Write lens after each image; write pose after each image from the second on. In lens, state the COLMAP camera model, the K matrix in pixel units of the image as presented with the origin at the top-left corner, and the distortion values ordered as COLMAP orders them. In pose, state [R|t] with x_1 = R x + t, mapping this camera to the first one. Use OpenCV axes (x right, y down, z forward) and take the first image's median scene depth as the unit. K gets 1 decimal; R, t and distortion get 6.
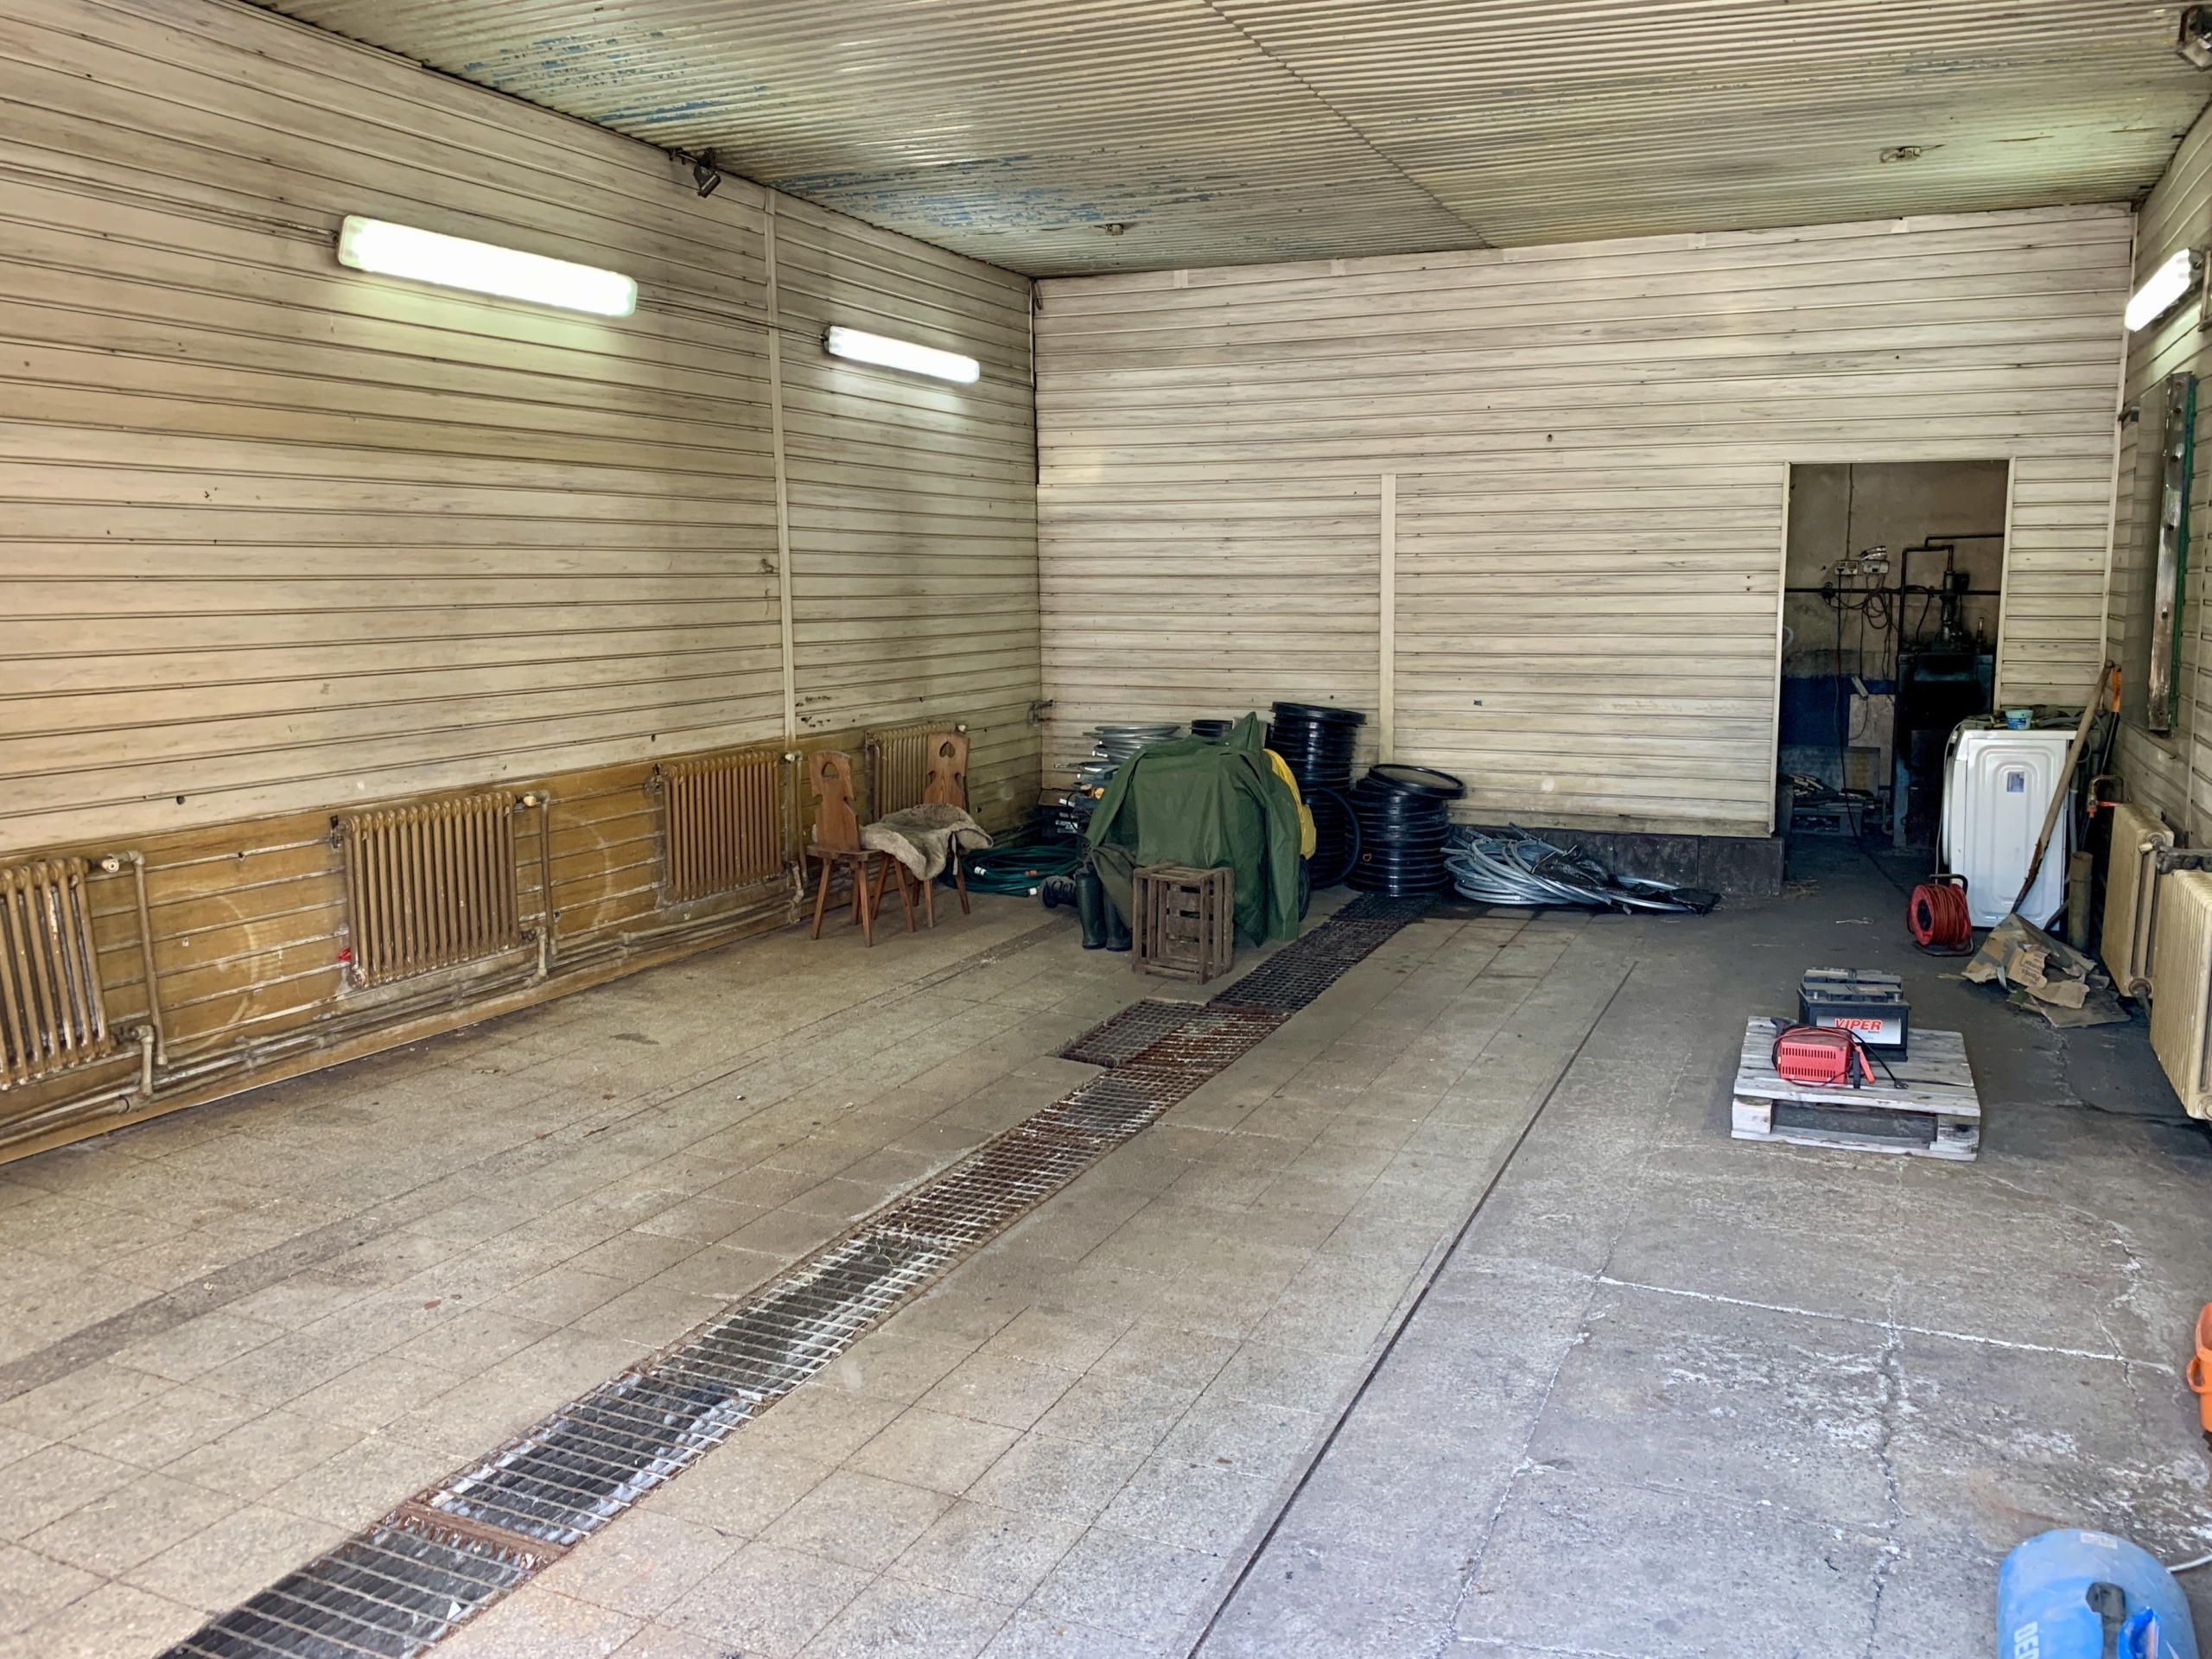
lens RADIAL K [[1767.8, 0, 1106.9], [0, 1767.8, 826.1], [0, 0, 1]] dist [0.010572, 0.003085]
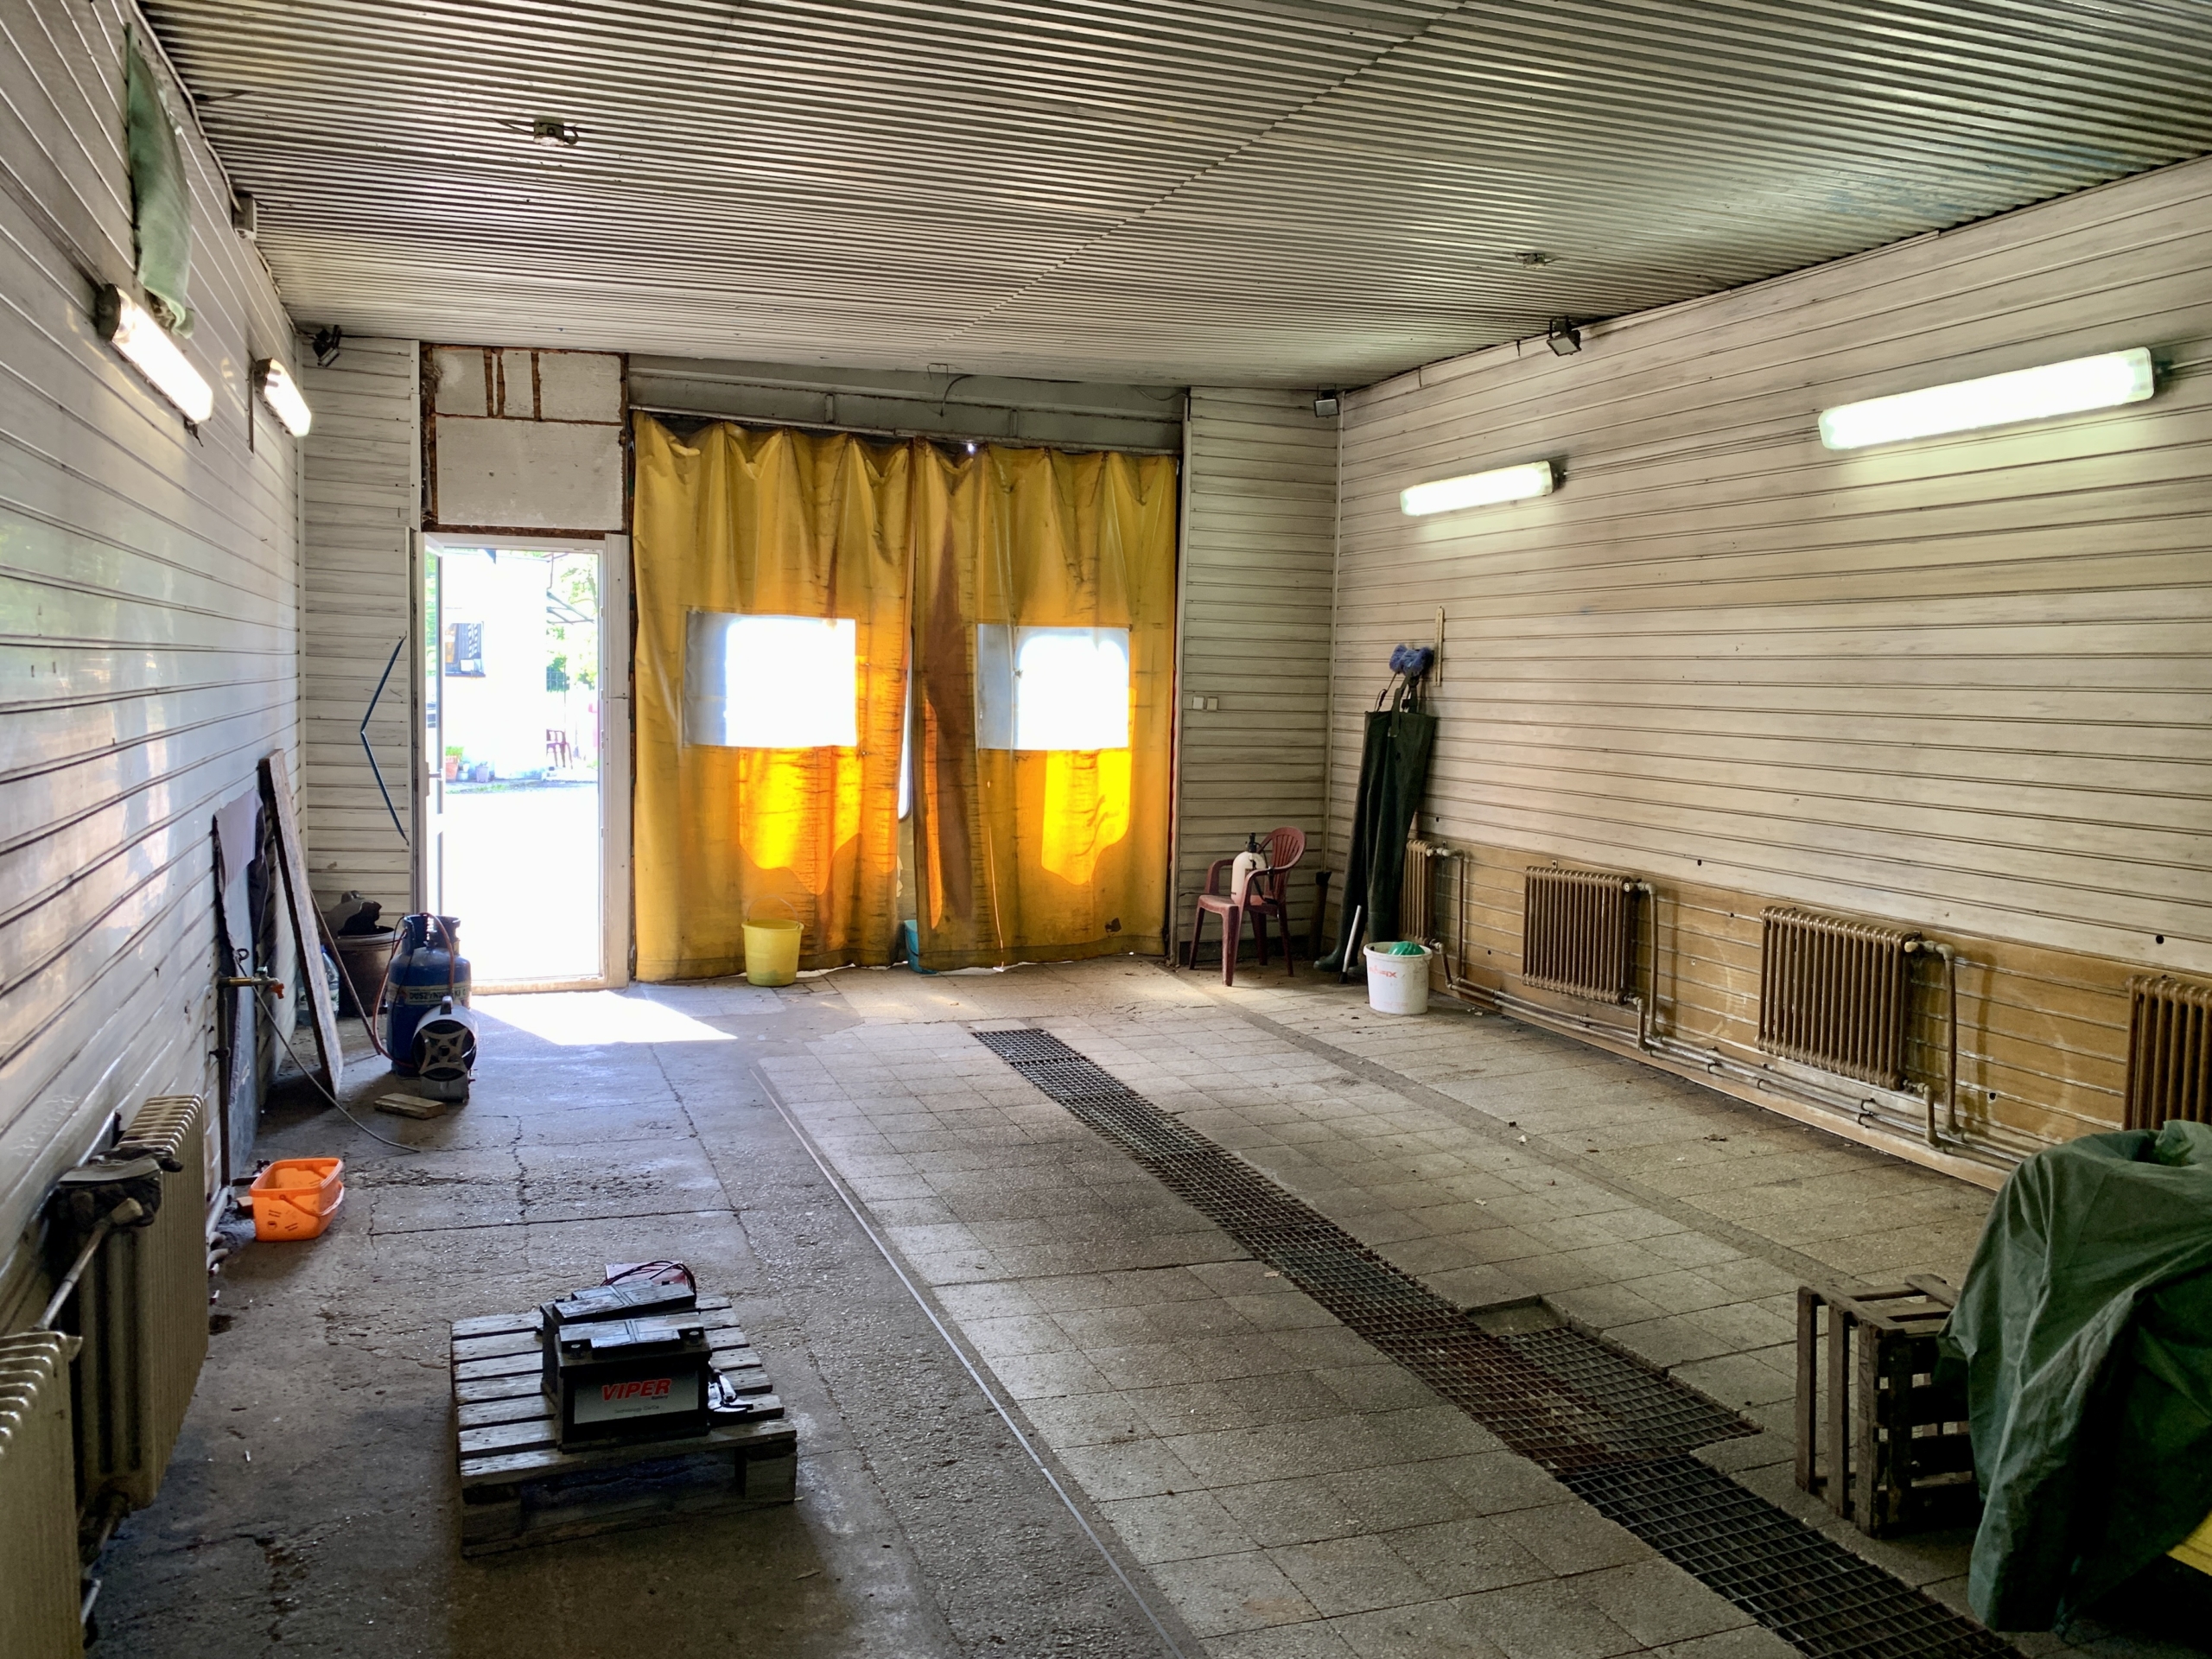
lens RADIAL K [[1767.8, 0, 1104.6], [0, 1767.8, 825.9], [0, 0, 1]] dist [0.010572, 0.003085]
pose [[-0.721188, 0.056393, -0.690440, 0.700979], [-0.108956, 0.975042, 0.193447, -0.232634], [0.684117, 0.214739, -0.697044, 1.448361]]
